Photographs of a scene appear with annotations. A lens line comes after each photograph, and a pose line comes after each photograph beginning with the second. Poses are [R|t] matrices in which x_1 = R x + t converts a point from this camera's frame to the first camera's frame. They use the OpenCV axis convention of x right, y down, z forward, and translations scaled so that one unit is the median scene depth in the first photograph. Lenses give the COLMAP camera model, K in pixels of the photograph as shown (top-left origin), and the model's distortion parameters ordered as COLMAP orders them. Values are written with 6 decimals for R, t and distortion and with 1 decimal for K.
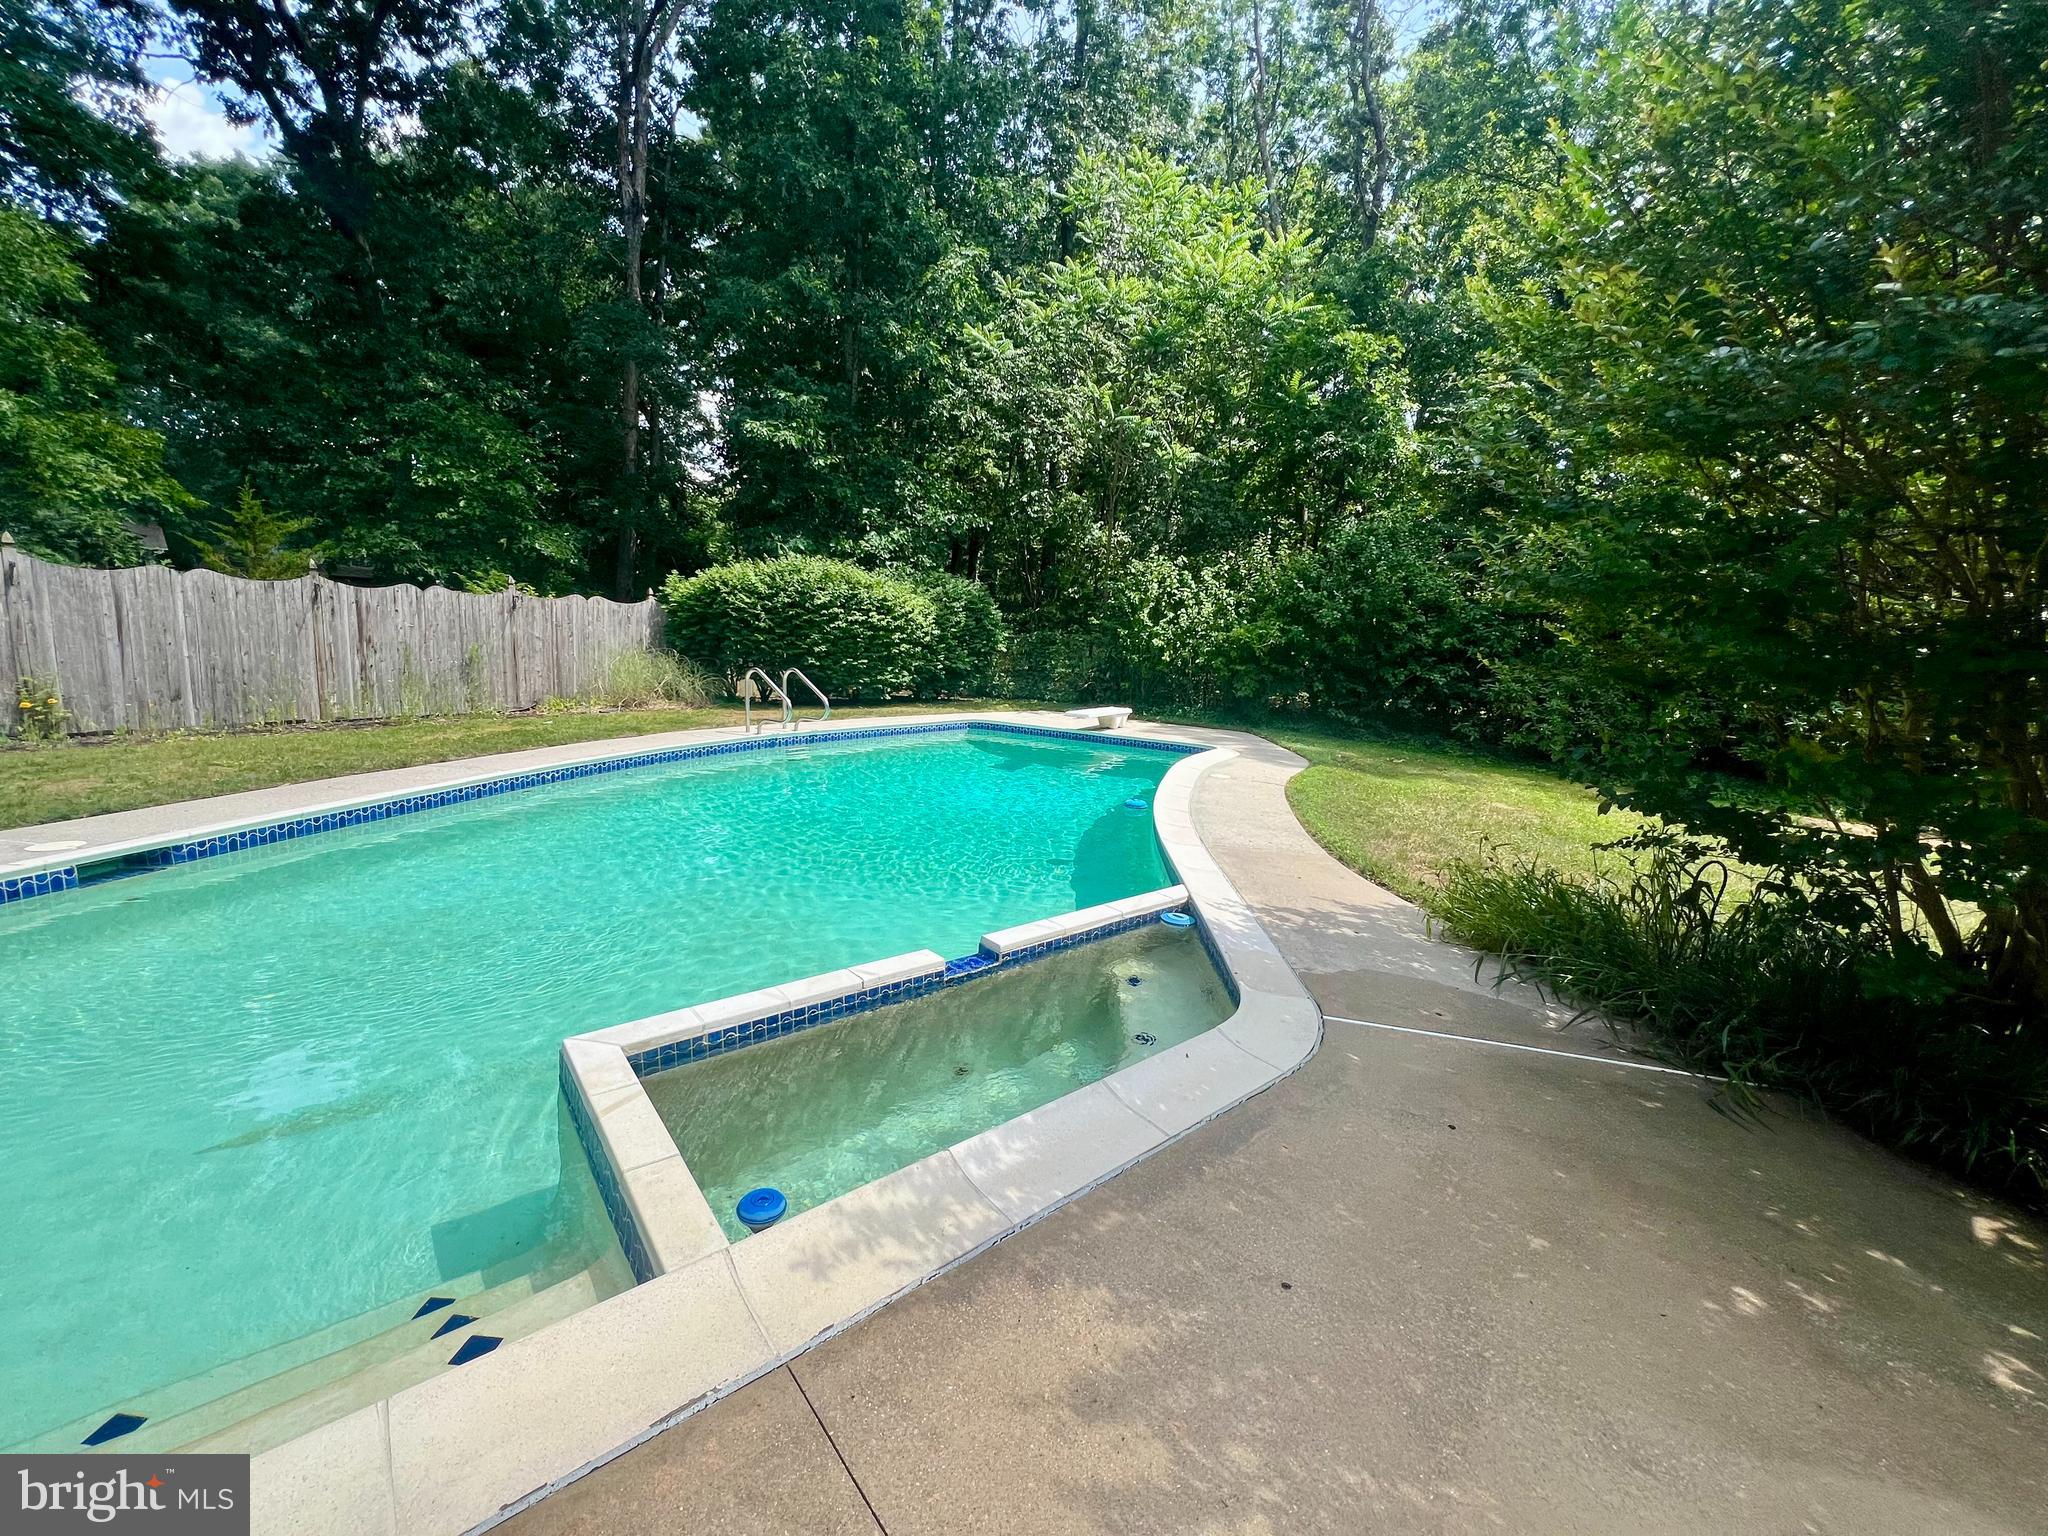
lens RADIAL K [[823.2, 0, 1020.2], [0, 823.2, 766.4], [0, 0, 1]] dist [0.002706, -0.000923]
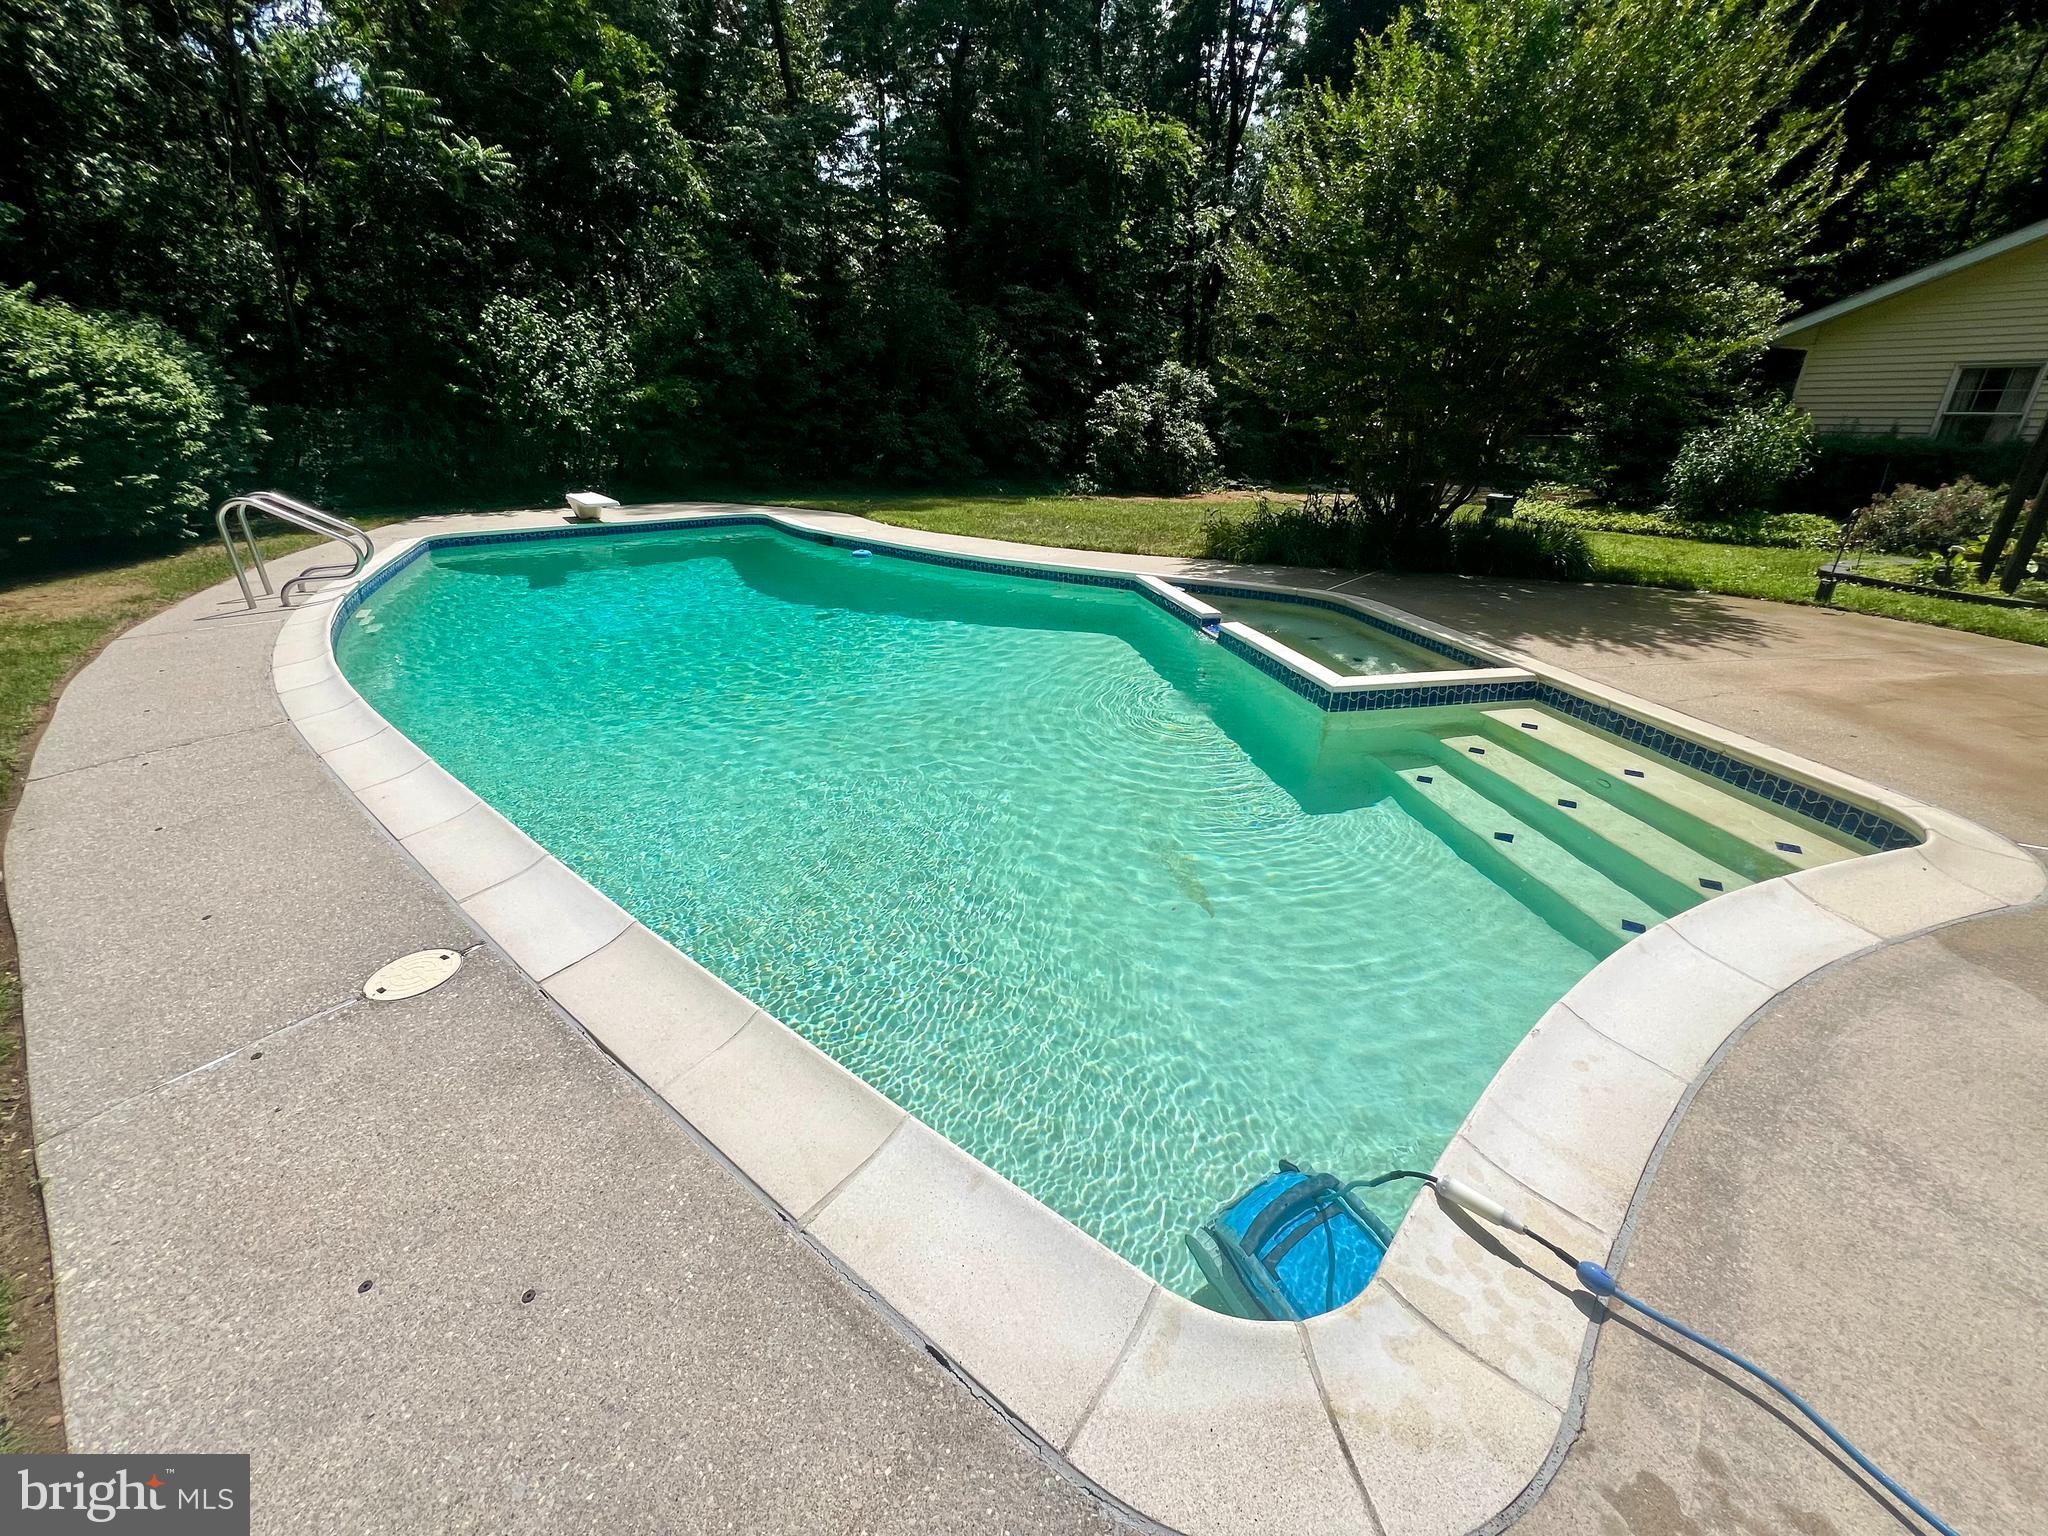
lens RADIAL K [[823.2, 0, 1021.3], [0, 823.2, 762.4], [0, 0, 1]] dist [0.002706, -0.000923]
pose [[0.473469, -0.401531, 0.783964, -0.457599], [0.172578, 0.915087, 0.364462, -0.048583], [-0.863738, -0.037267, 0.502561, 0.148364]]
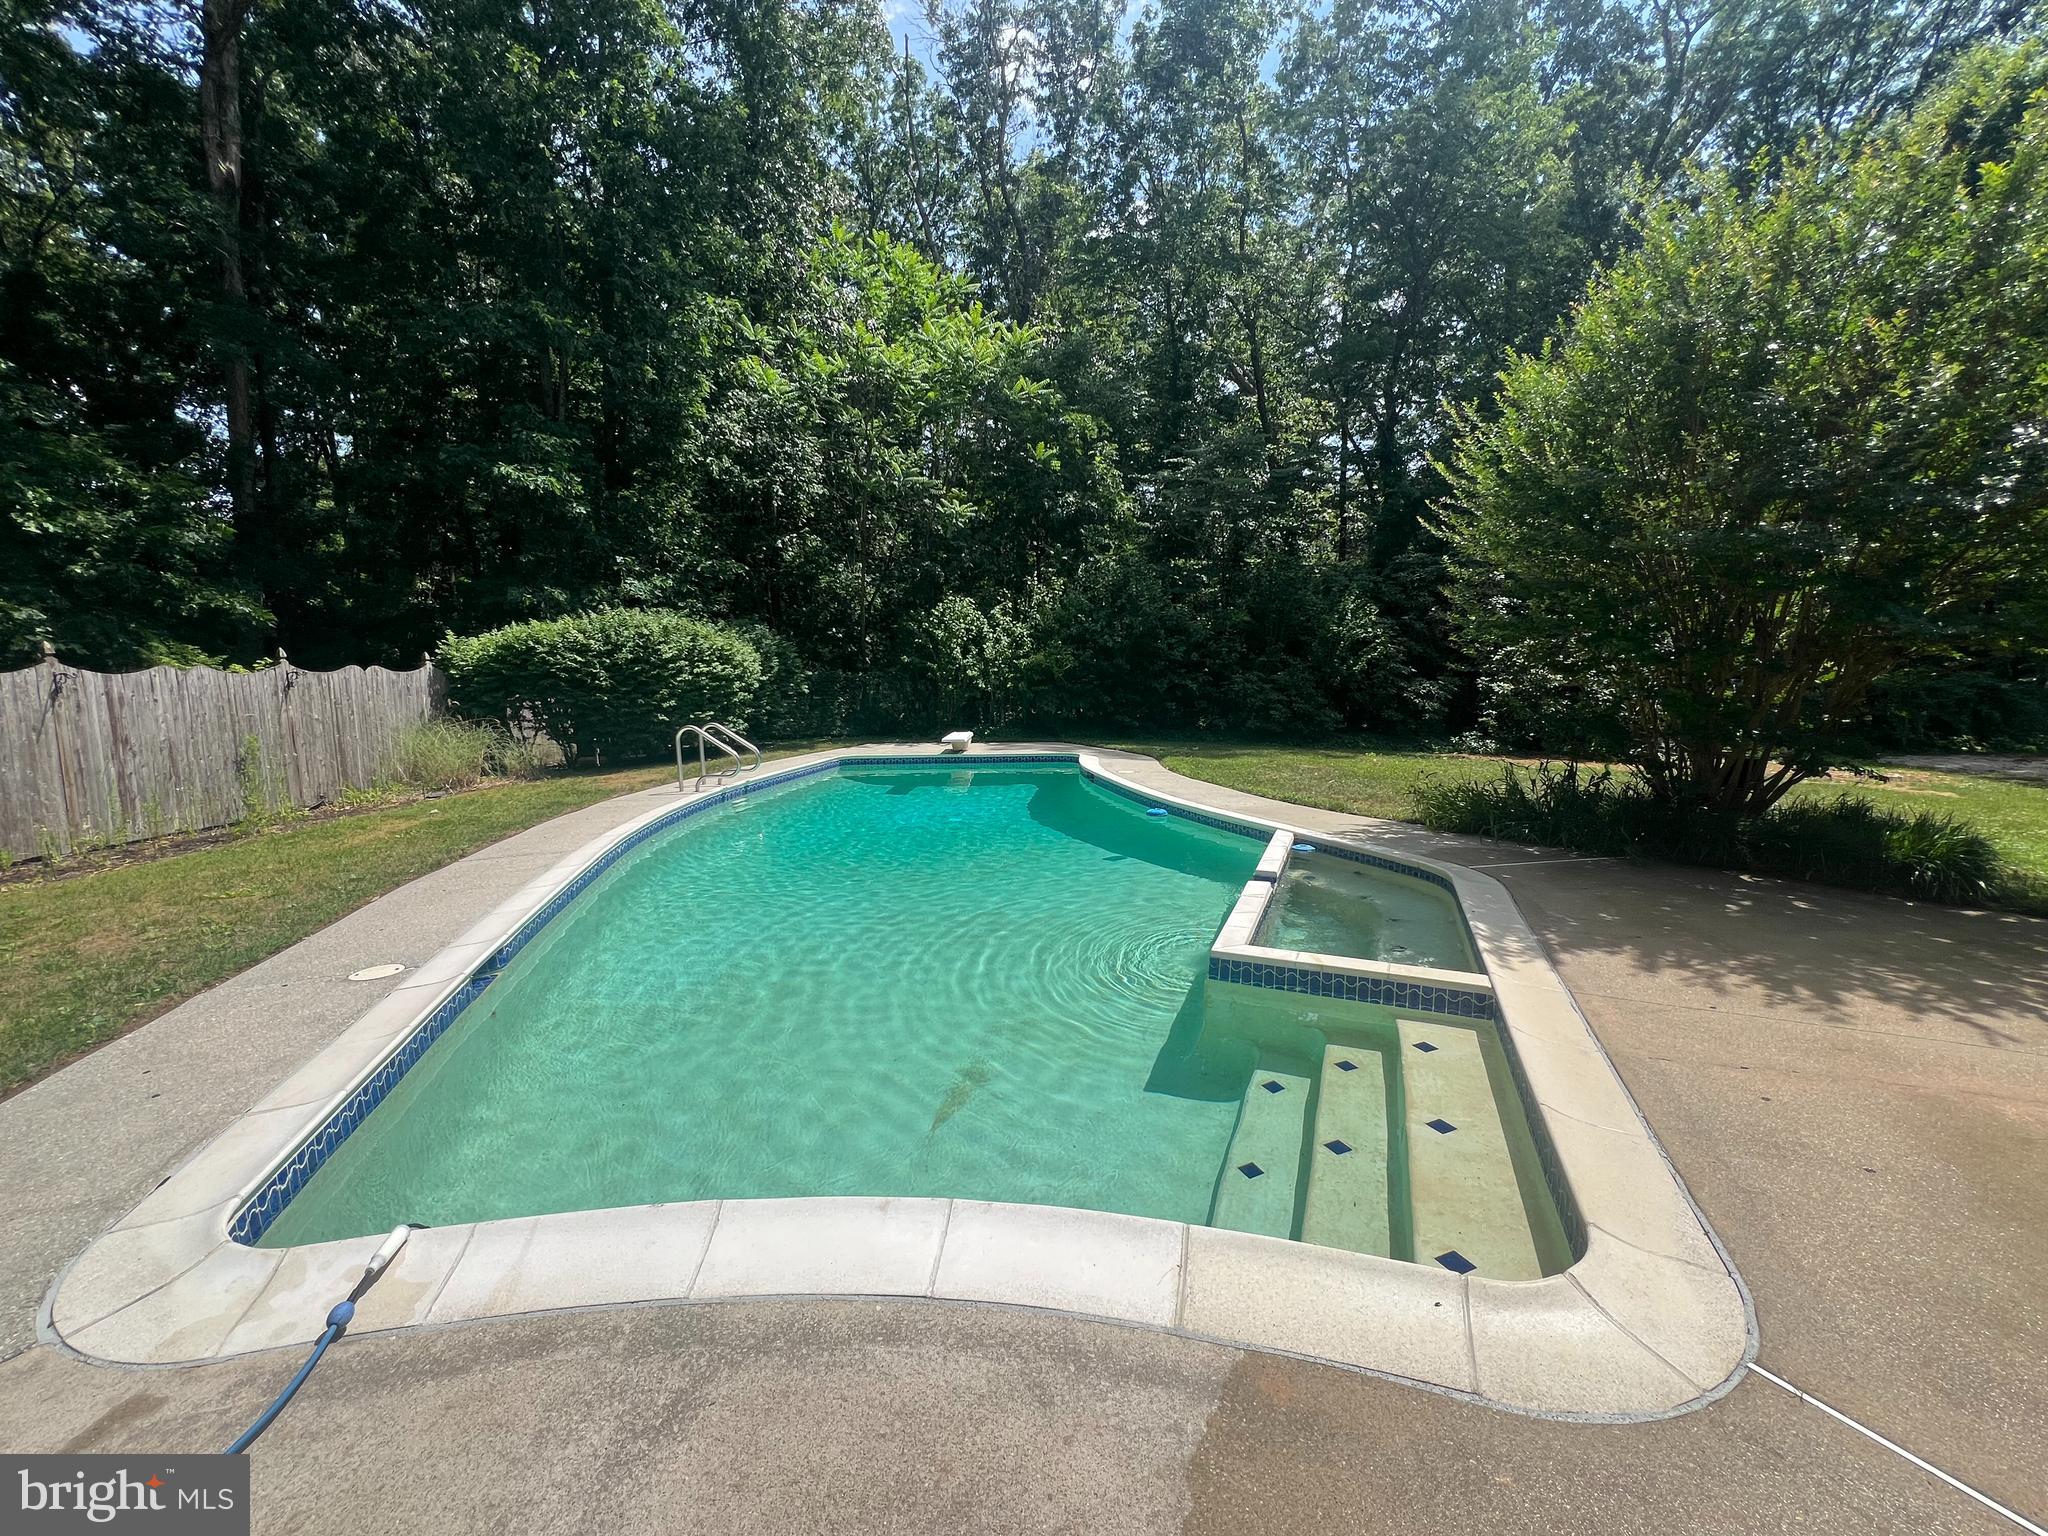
lens RADIAL K [[823.2, 0, 1023.3], [0, 823.2, 776.2], [0, 0, 1]] dist [0.002706, -0.000923]
pose [[0.889182, -0.126028, 0.439854, -0.309405], [0.136610, 0.990595, 0.007666, -0.008905], [-0.436684, 0.053272, 0.898036, -0.048292]]
